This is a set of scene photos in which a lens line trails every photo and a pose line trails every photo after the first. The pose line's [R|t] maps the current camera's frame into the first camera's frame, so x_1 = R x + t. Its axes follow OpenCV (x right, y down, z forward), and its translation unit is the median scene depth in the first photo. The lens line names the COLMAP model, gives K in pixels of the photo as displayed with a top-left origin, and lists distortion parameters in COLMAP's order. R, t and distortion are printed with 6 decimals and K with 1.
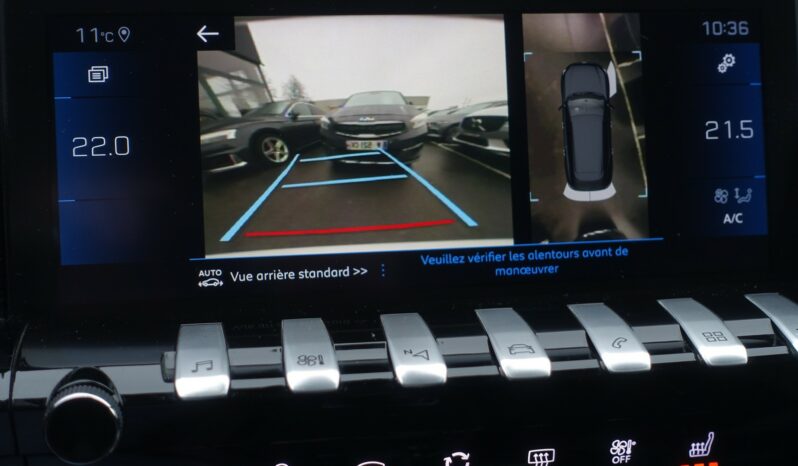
lens RADIAL K [[1130.2, 0, 399.0], [0, 1130.2, 233.0], [0, 0, 1]] dist [-0.074736, 0.019780]
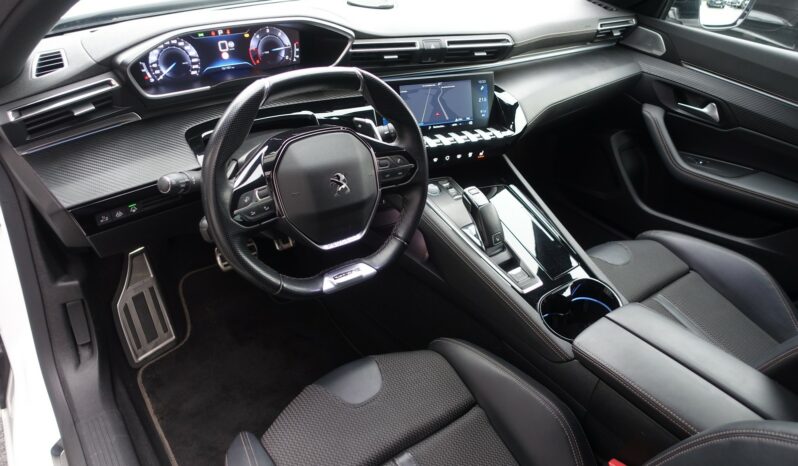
lens RADIAL K [[550.3, 0, 399.0], [0, 550.3, 233.0], [0, 0, 1]] dist [0.001661, 0.000995]
pose [[0.954878, -0.112297, 0.274950, -1.085046], [0.046275, 0.970710, 0.235756, -0.125412], [-0.293371, -0.212395, 0.932106, -1.857495]]
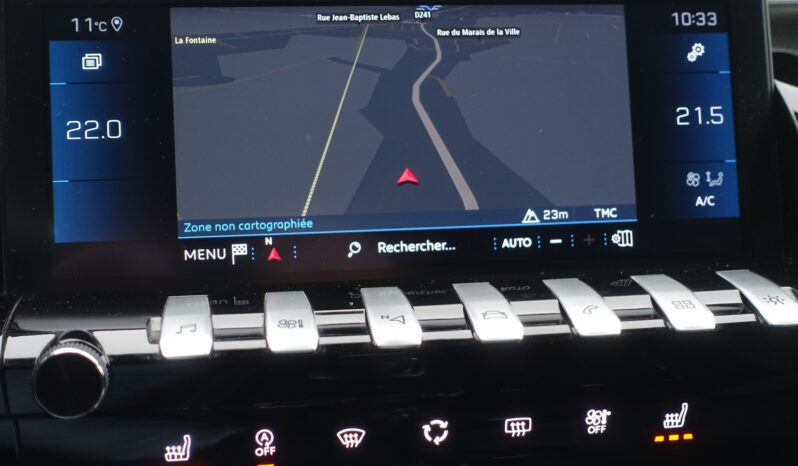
lens RADIAL K [[1130.2, 0, 399.0], [0, 1130.2, 233.0], [0, 0, 1]] dist [-0.074736, 0.019780]
pose [[0.999919, -0.006491, -0.010955, 0.029856], [0.005918, 0.998650, -0.051608, 0.074828], [0.011275, 0.051539, 0.998607, -0.037108]]
